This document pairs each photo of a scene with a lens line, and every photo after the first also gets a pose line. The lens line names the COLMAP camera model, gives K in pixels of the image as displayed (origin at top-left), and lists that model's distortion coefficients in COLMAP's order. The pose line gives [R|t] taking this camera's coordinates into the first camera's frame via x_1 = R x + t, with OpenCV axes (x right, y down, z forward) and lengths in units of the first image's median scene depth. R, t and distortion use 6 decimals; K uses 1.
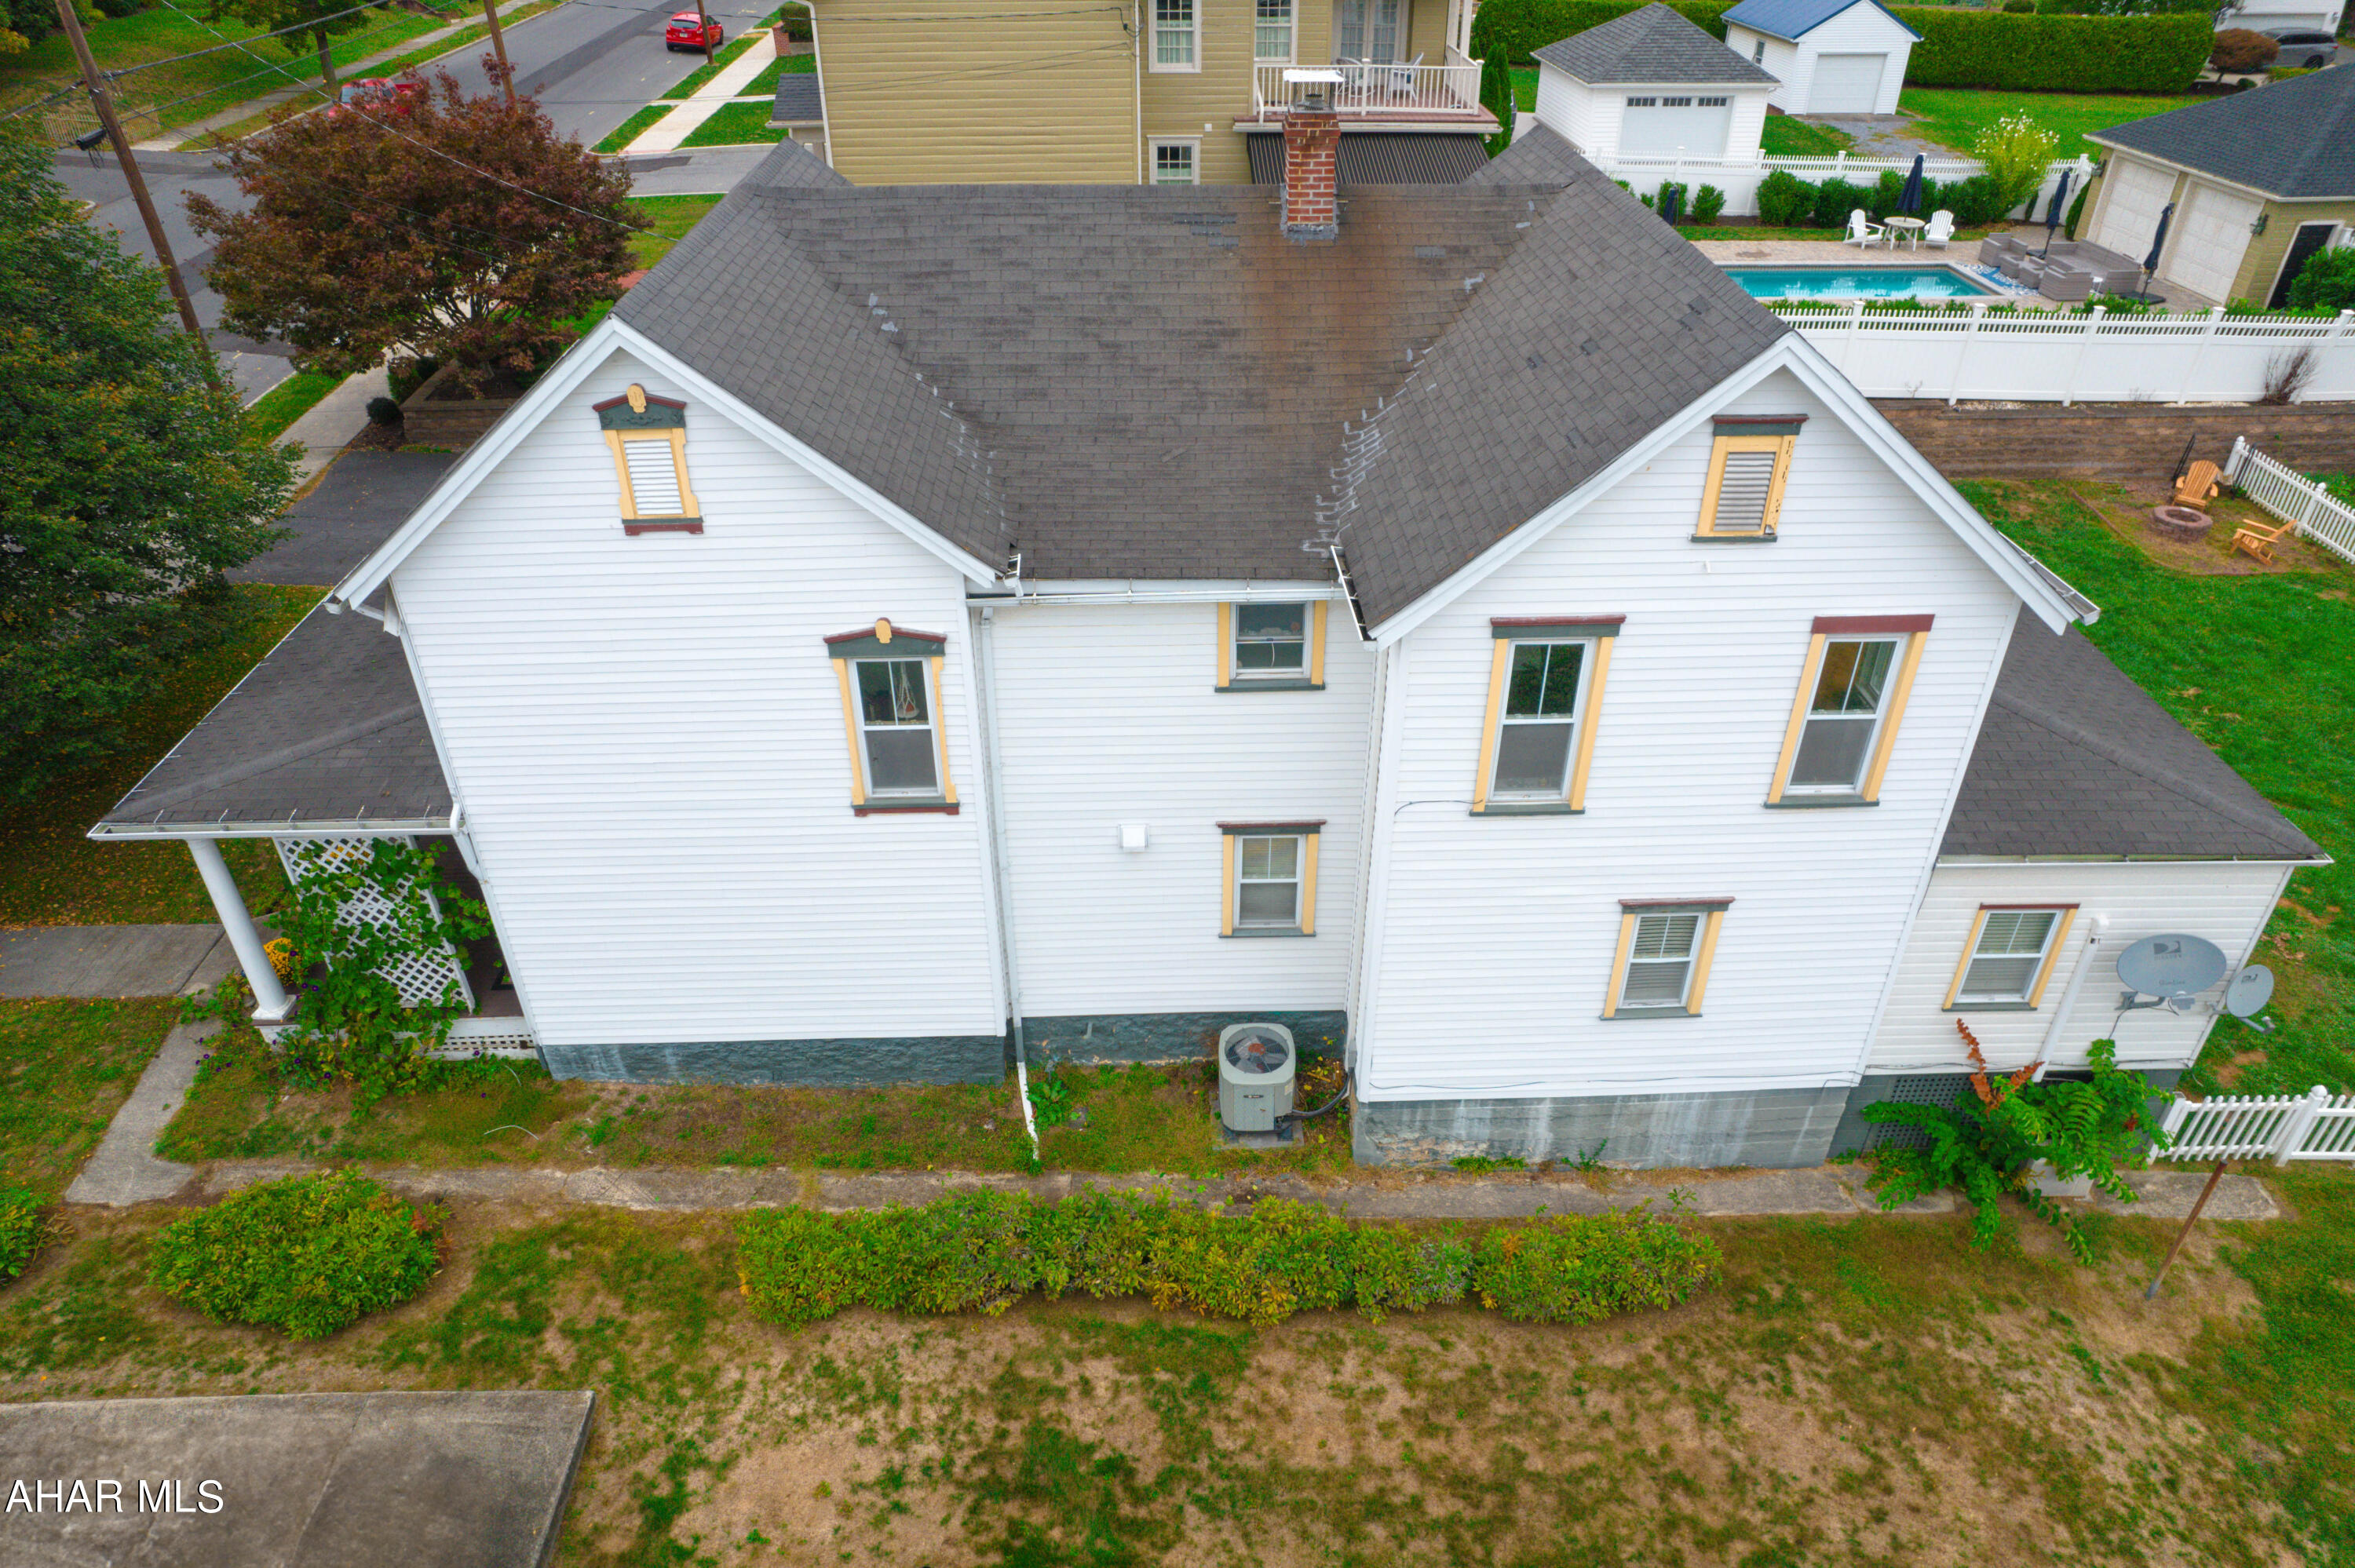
lens RADIAL K [[1505.8, 0, 1187.2], [0, 1505.8, 789.9], [0, 0, 1]] dist [-0.073203, 0.066497]
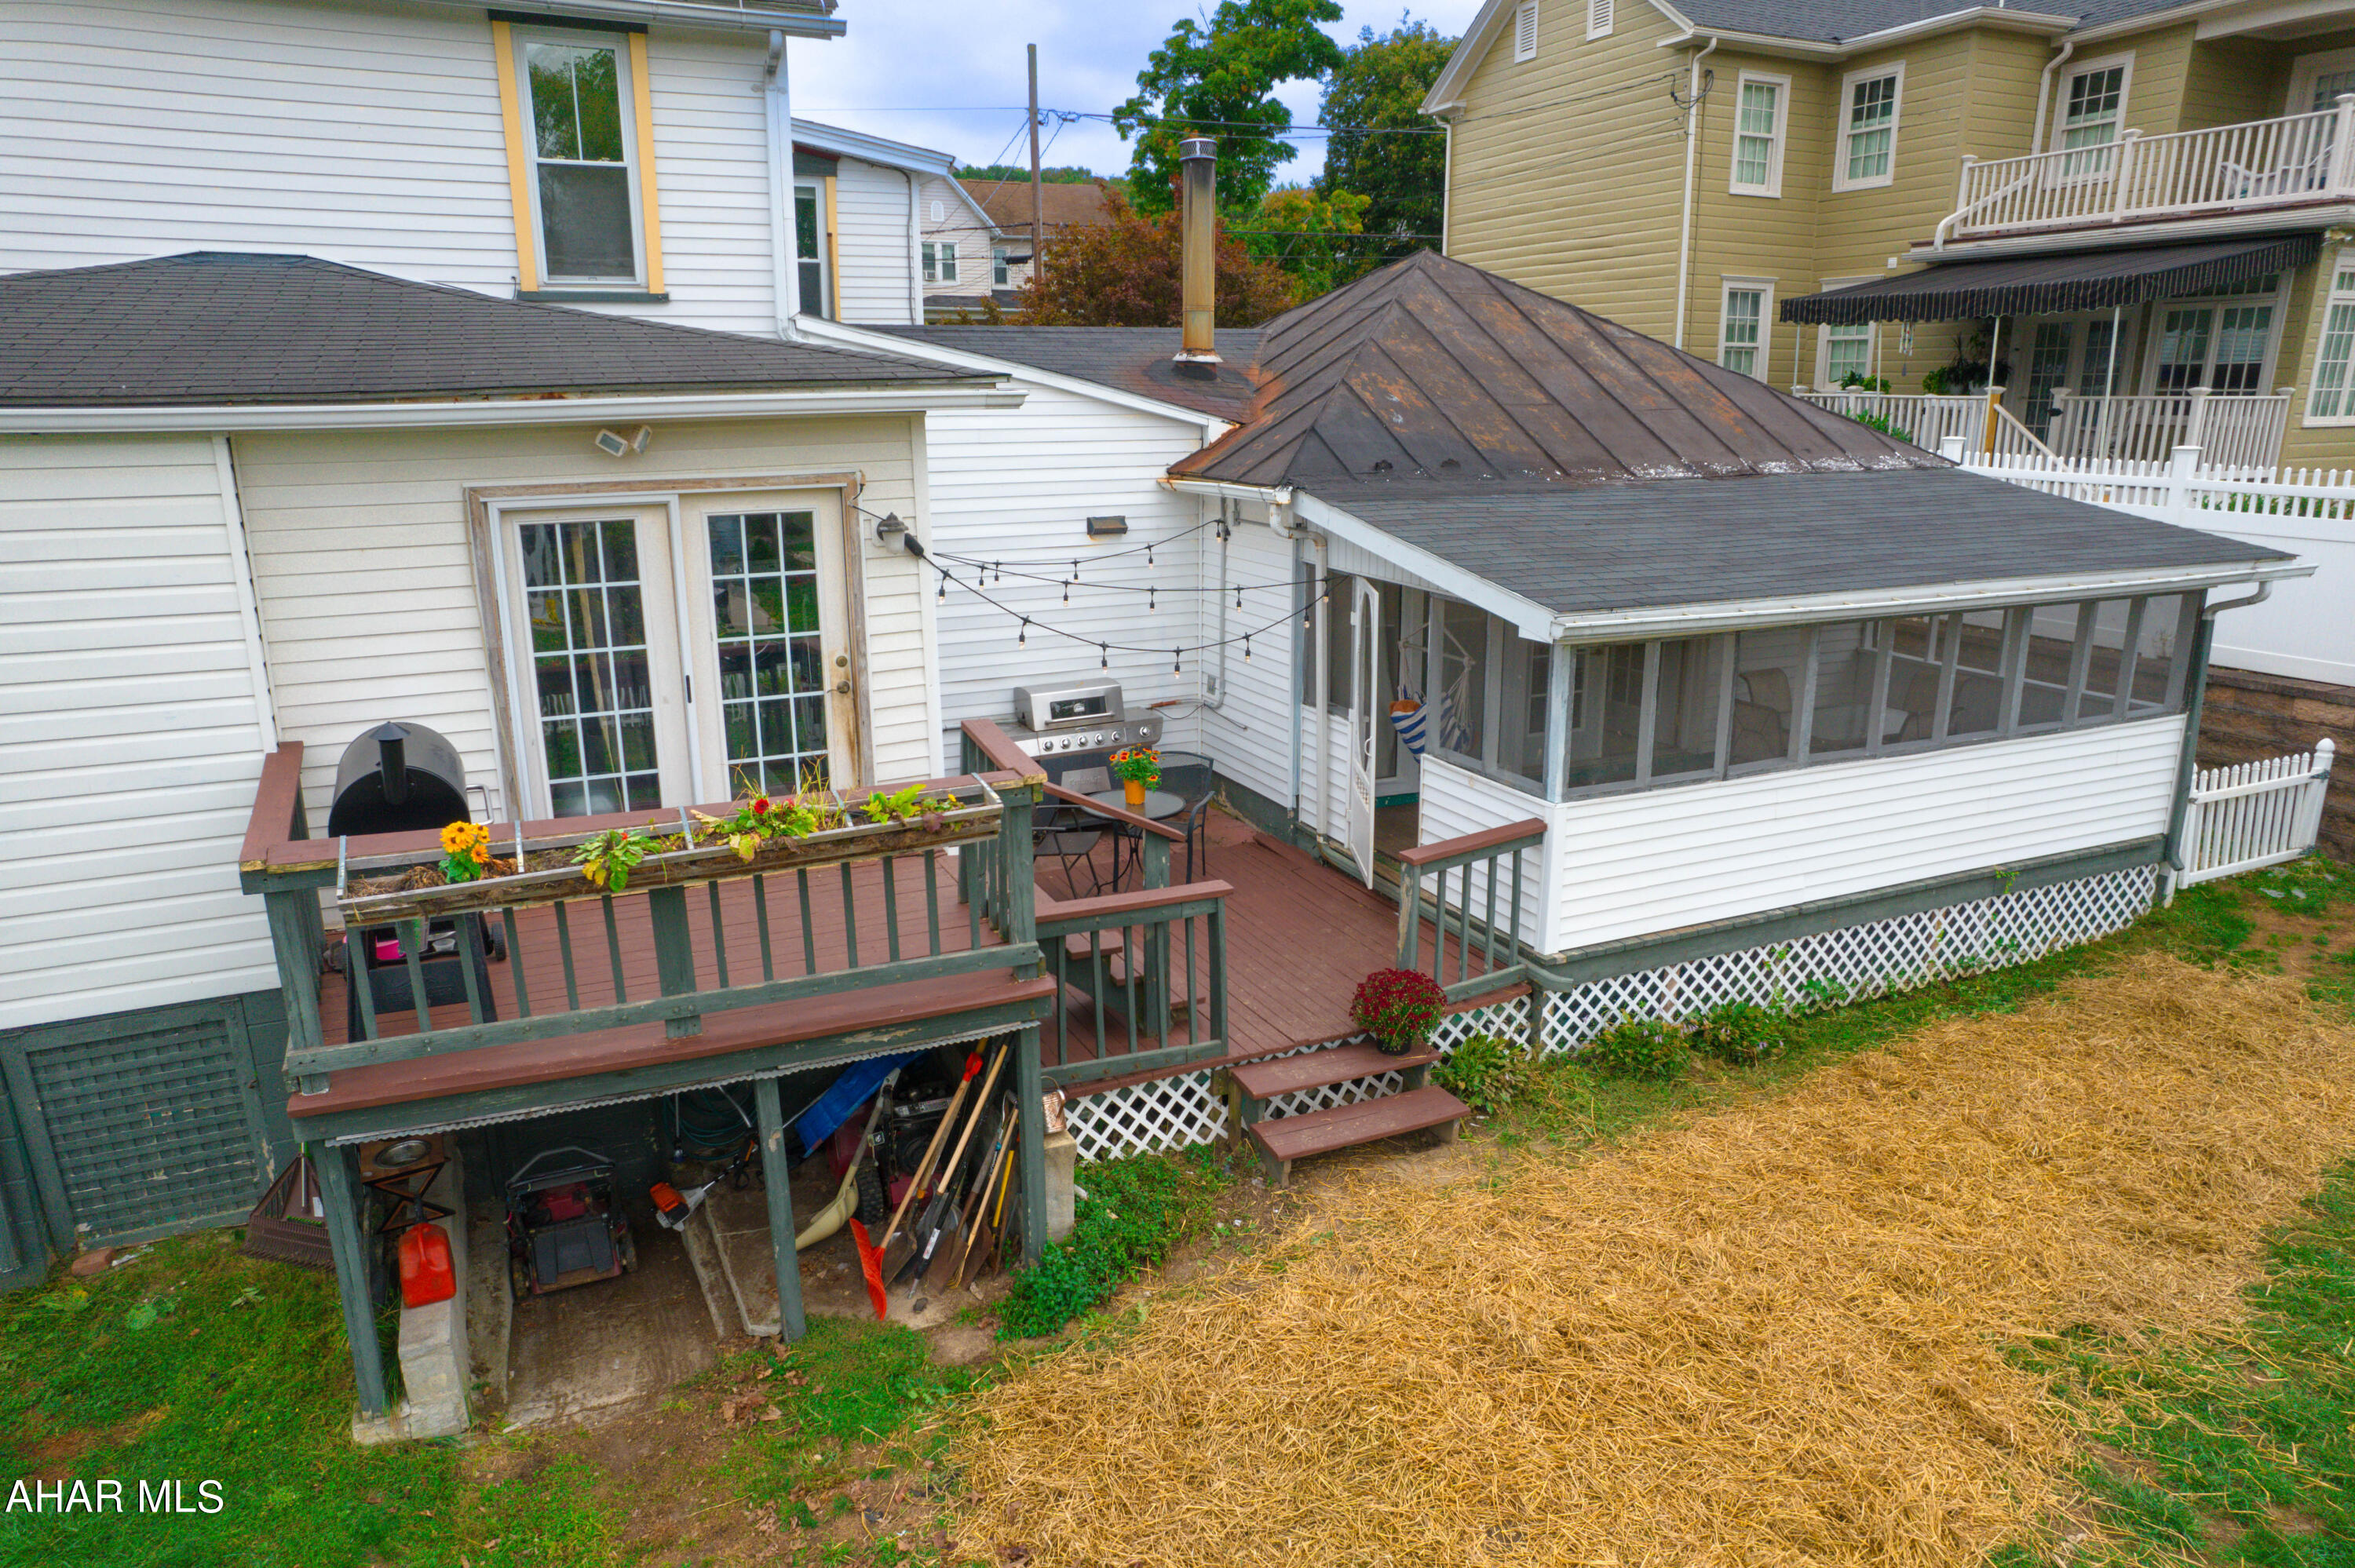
lens RADIAL K [[1505.8, 0, 1181.5], [0, 1505.8, 791.0], [0, 0, 1]] dist [-0.073203, 0.066497]
pose [[0.399227, 0.239132, -0.885118, 1.268136], [-0.505033, 0.863084, 0.005387, -0.168130], [0.765219, 0.444863, 0.465335, 1.253733]]
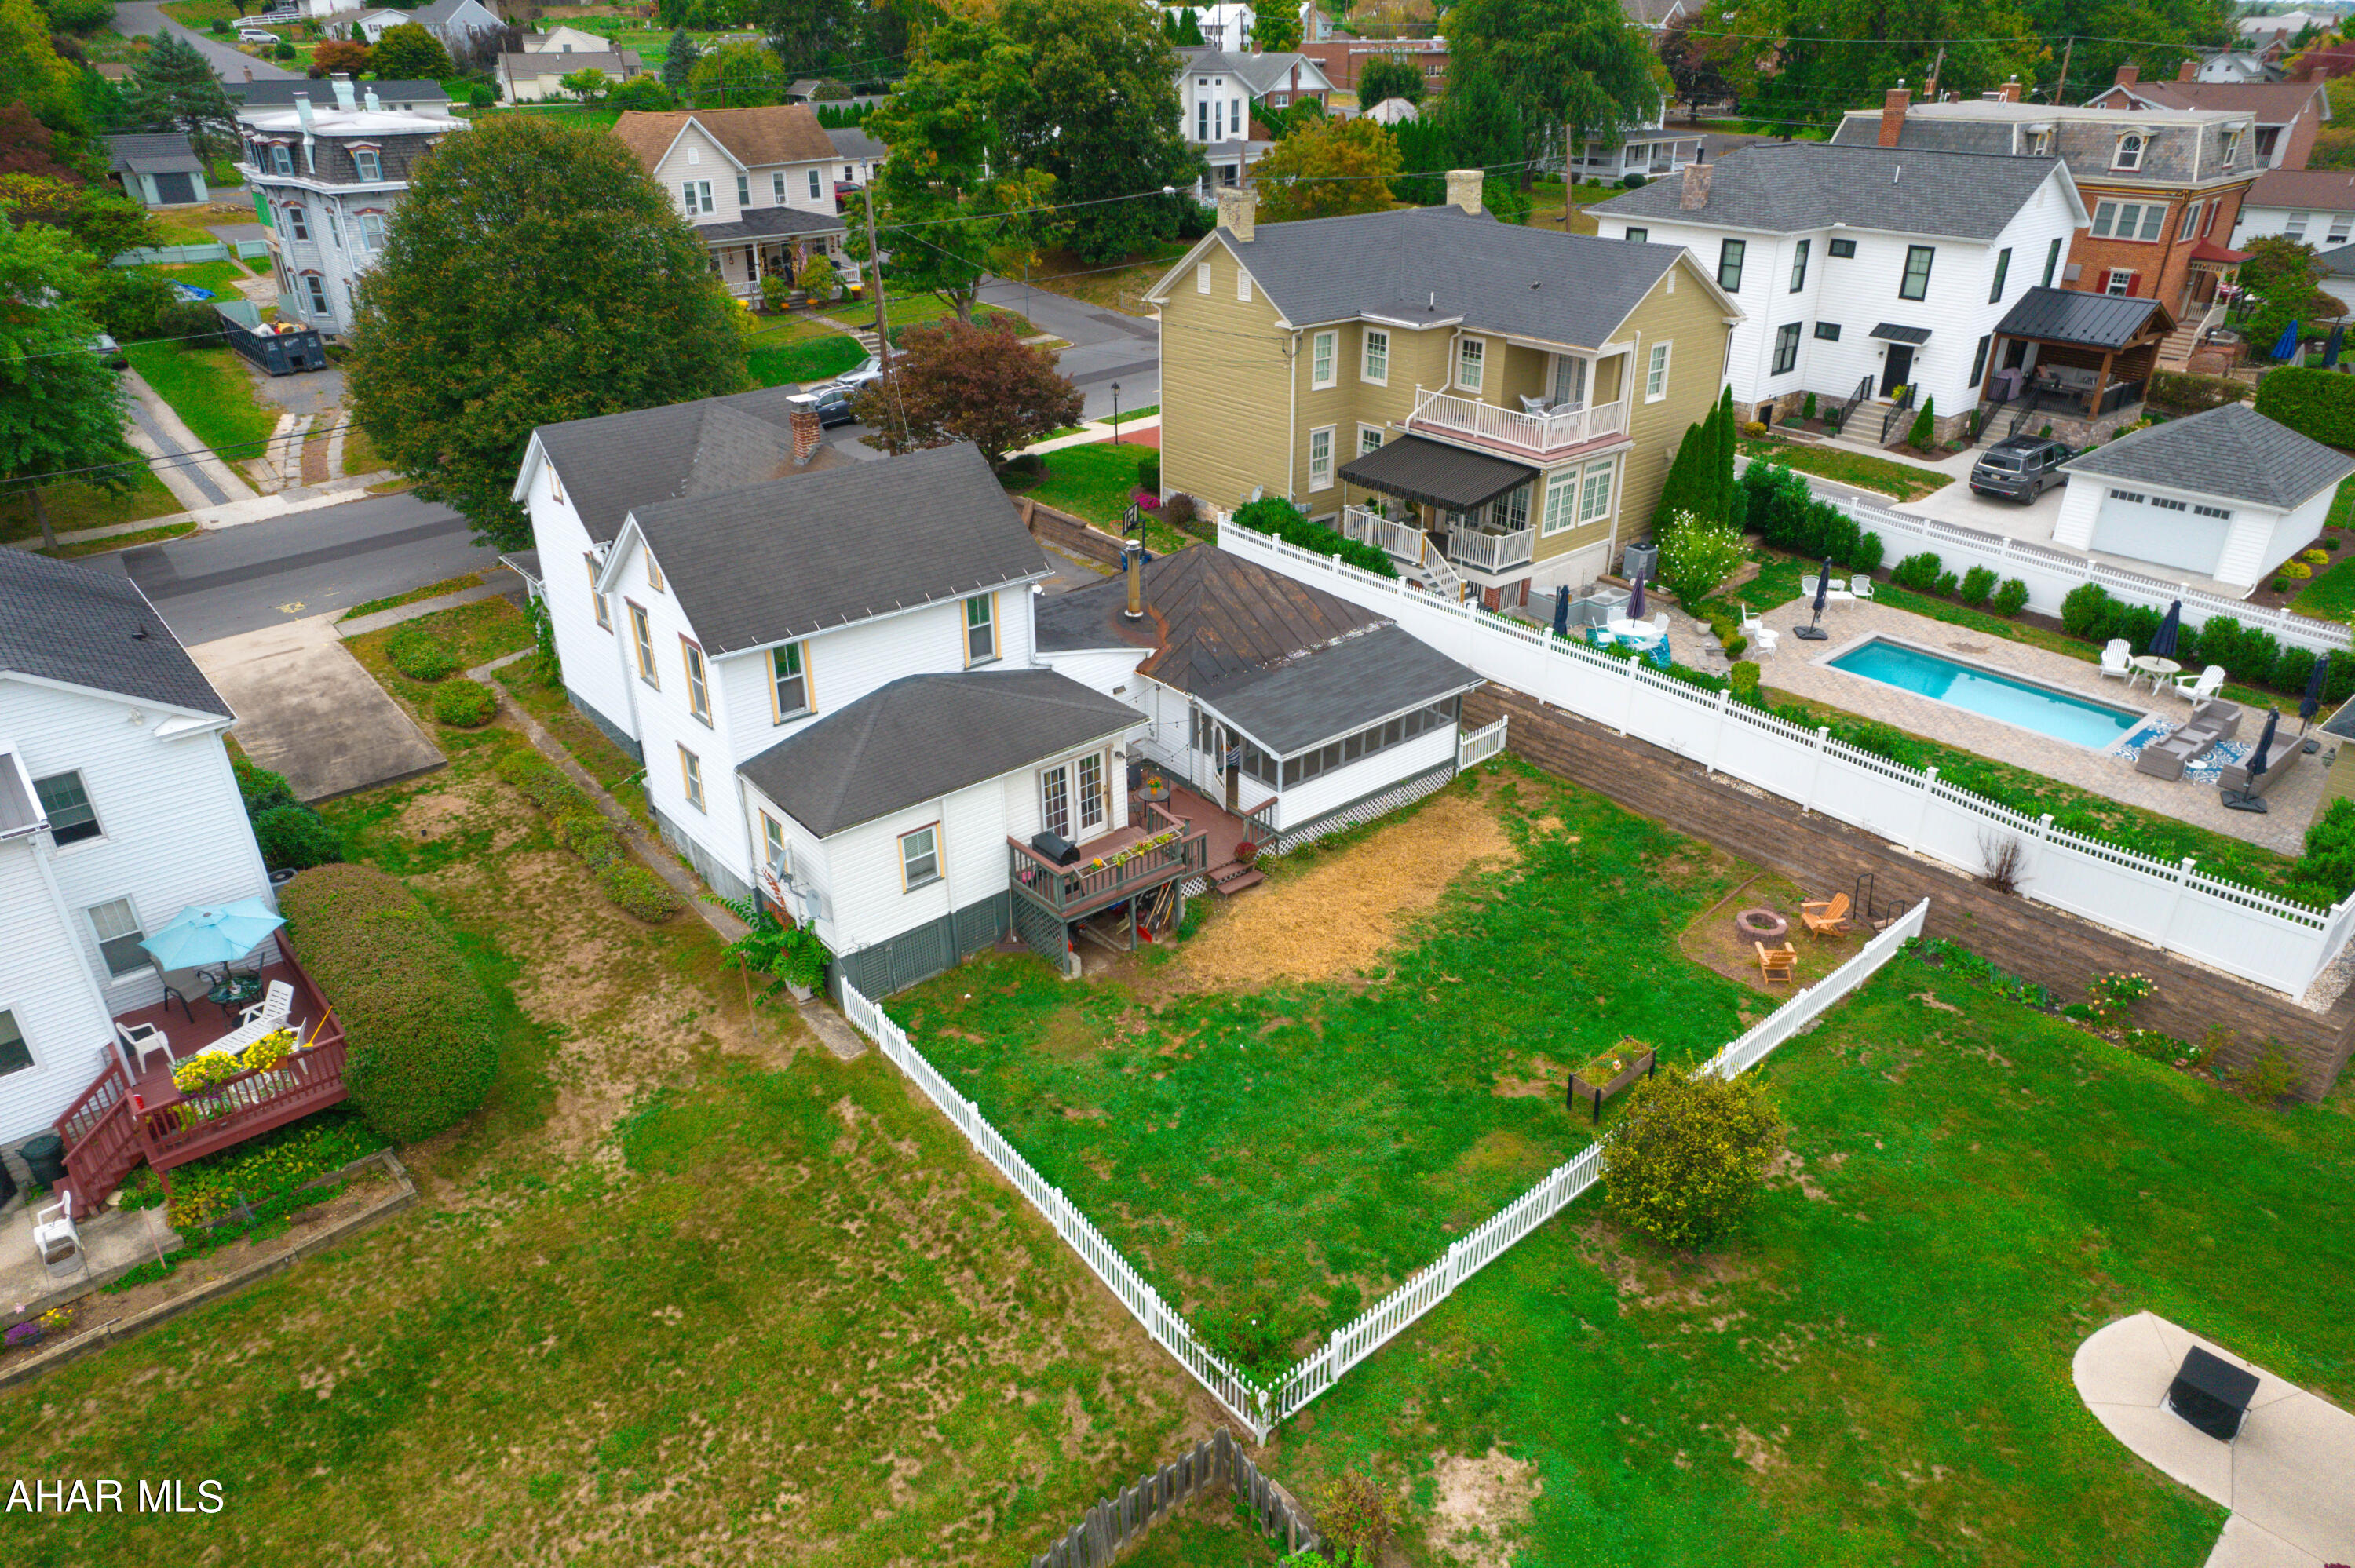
lens RADIAL K [[1505.8, 0, 1183.8], [0, 1505.8, 791.9], [0, 0, 1]] dist [-0.073203, 0.066497]
pose [[0.627213, 0.357706, -0.691845, 2.336318], [-0.428887, 0.900108, 0.076564, -0.359525], [0.650123, 0.248701, 0.717975, -0.152788]]
